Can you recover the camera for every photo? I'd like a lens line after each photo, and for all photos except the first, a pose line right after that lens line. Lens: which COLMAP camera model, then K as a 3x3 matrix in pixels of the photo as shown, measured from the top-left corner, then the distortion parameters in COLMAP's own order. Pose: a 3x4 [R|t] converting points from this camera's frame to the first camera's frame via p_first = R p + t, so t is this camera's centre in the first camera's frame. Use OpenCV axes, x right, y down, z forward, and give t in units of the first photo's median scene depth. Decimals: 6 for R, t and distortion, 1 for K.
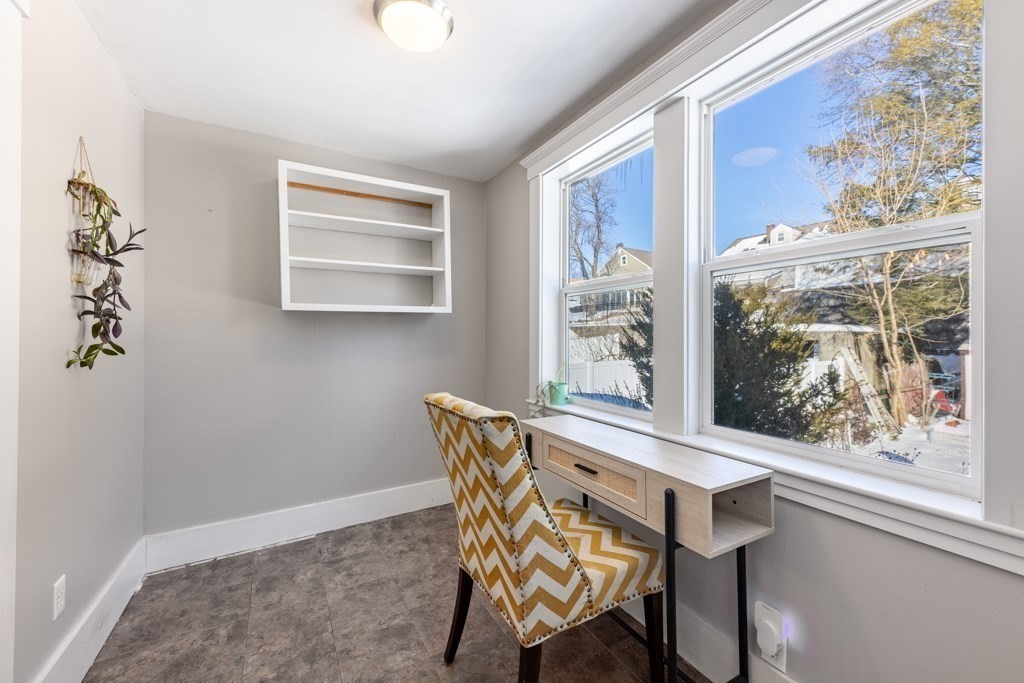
lens RADIAL K [[411.0, 0, 511.9], [0, 411.0, 336.2], [0, 0, 1]] dist [0.001117, 0.000485]
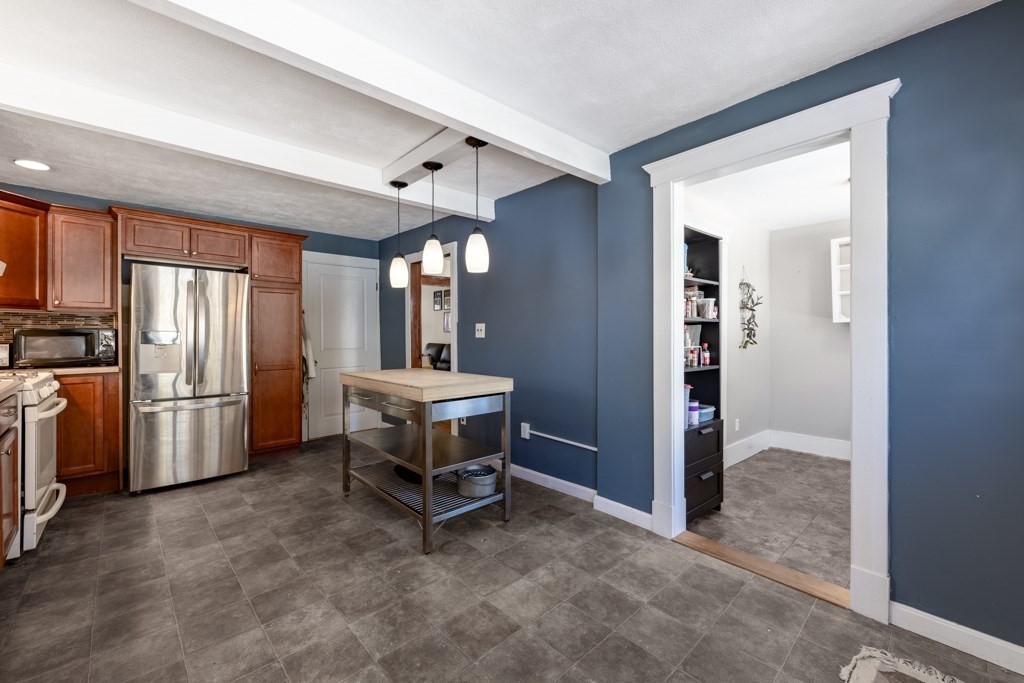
lens RADIAL K [[411.0, 0, 511.9], [0, 411.0, 336.2], [0, 0, 1]] dist [0.001117, 0.000485]
pose [[0.207307, 0.002369, -0.978273, 1.307815], [0.003612, 0.999988, 0.003187, -0.022125], [0.978269, -0.004194, 0.207297, -1.074748]]
